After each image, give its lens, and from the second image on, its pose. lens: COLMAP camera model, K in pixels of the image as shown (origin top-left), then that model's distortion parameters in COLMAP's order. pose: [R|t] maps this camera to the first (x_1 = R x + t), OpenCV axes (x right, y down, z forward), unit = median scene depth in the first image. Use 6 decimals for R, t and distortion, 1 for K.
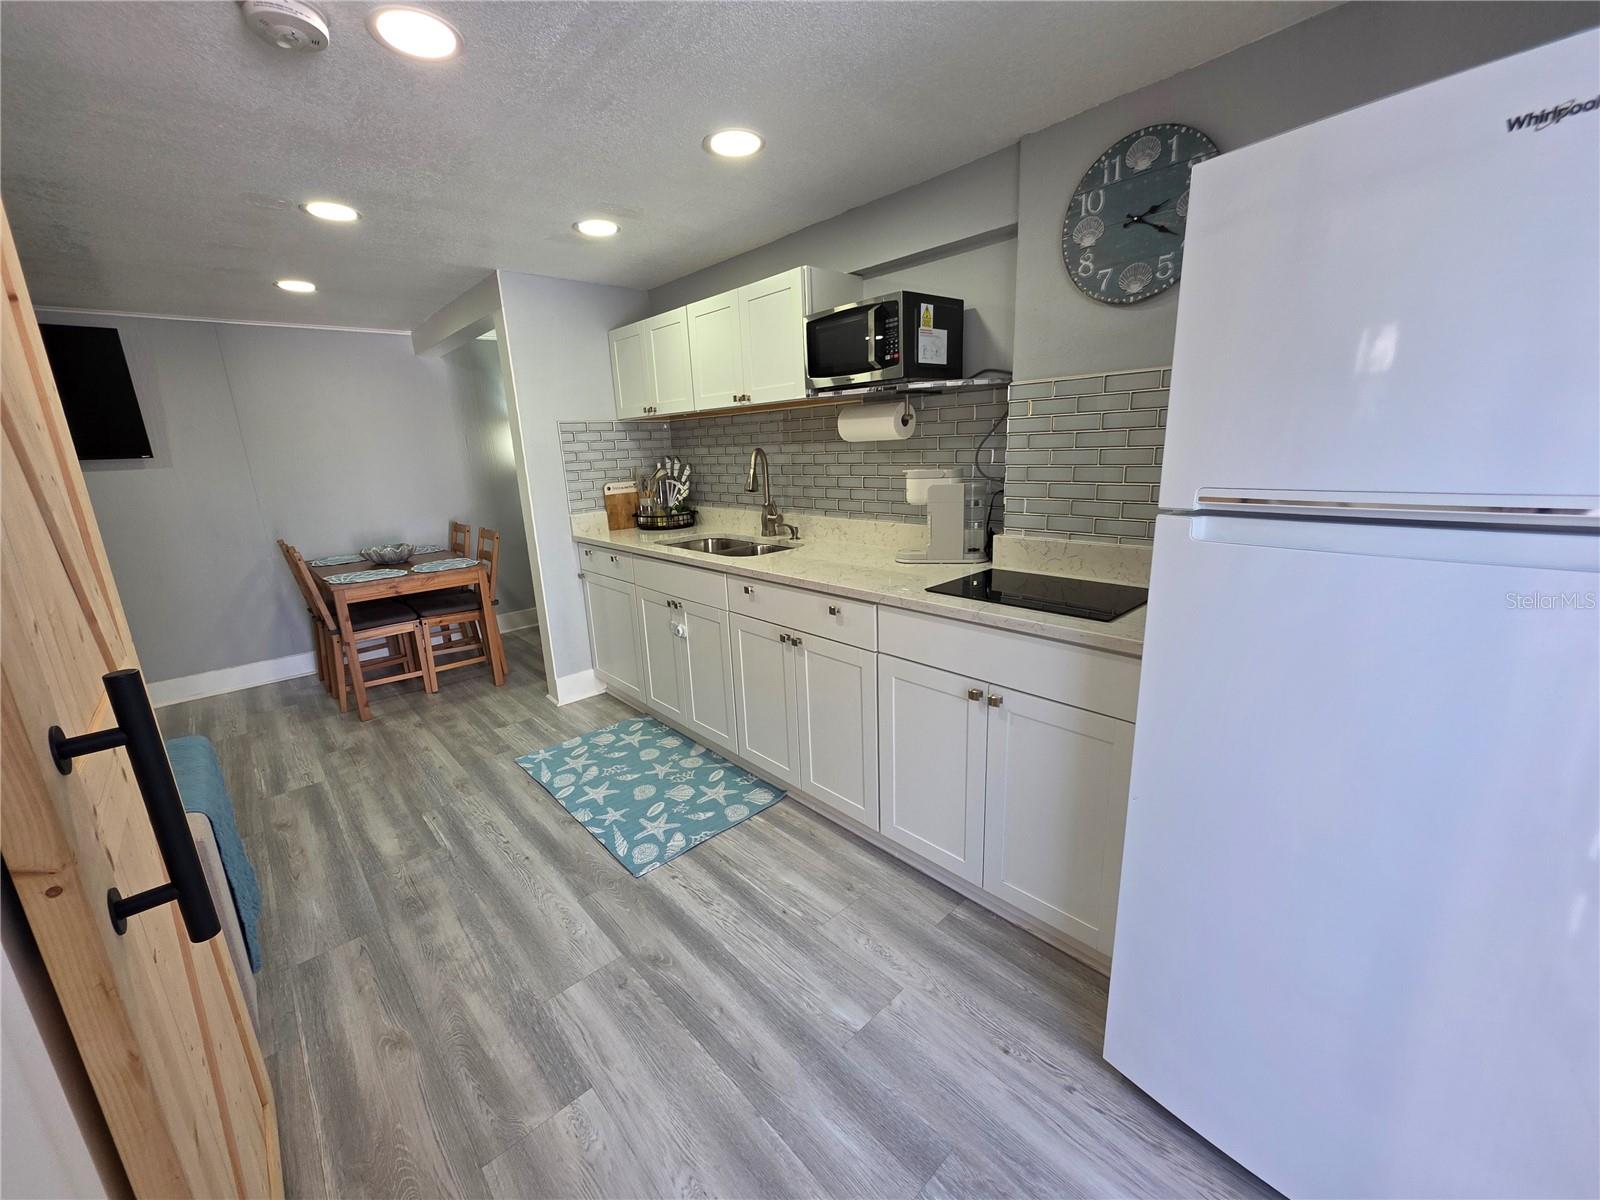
lens RADIAL K [[635.0, 0, 804.1], [0, 635.0, 602.5], [0, 0, 1]] dist [0.001661, -0.000163]
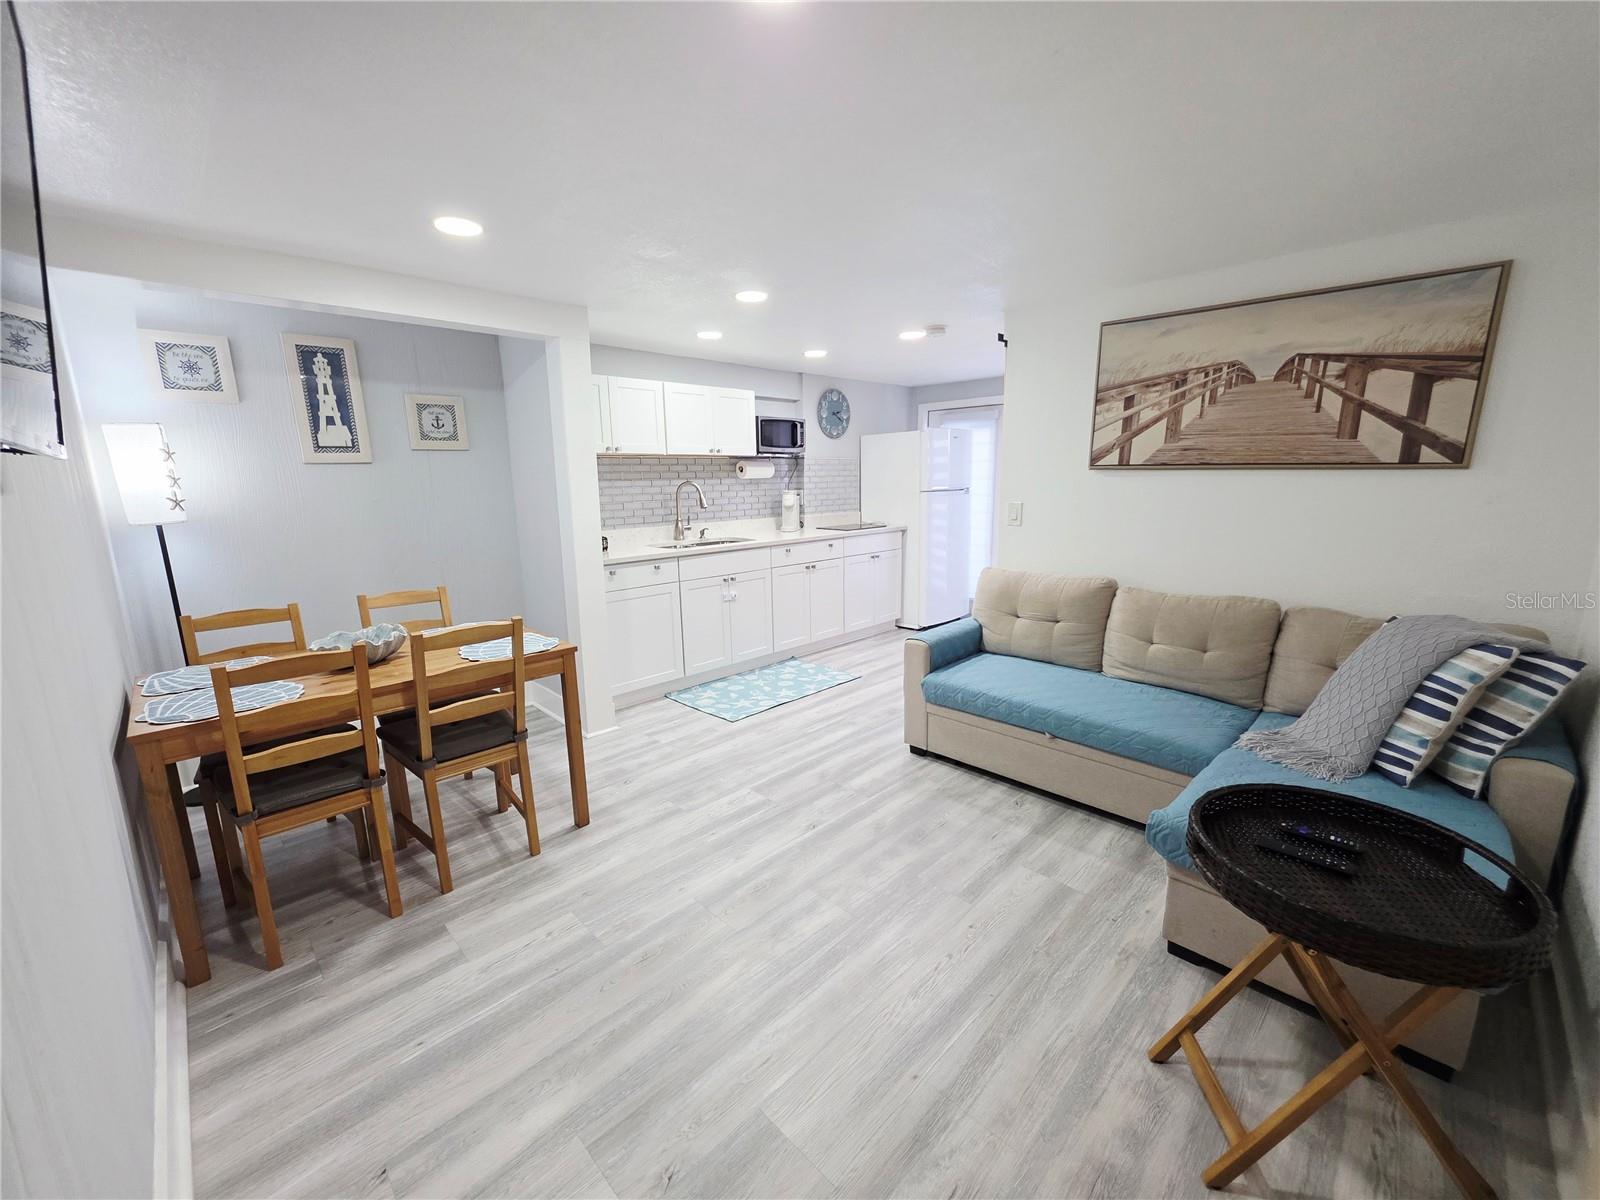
lens RADIAL K [[635.0, 0, 804.5], [0, 635.0, 606.4], [0, 0, 1]] dist [0.001661, -0.000163]
pose [[-0.041217, -0.159283, 0.986372, -1.736633], [0.263695, 0.950475, 0.164505, -0.140072], [-0.963725, 0.266882, 0.002826, 0.843829]]
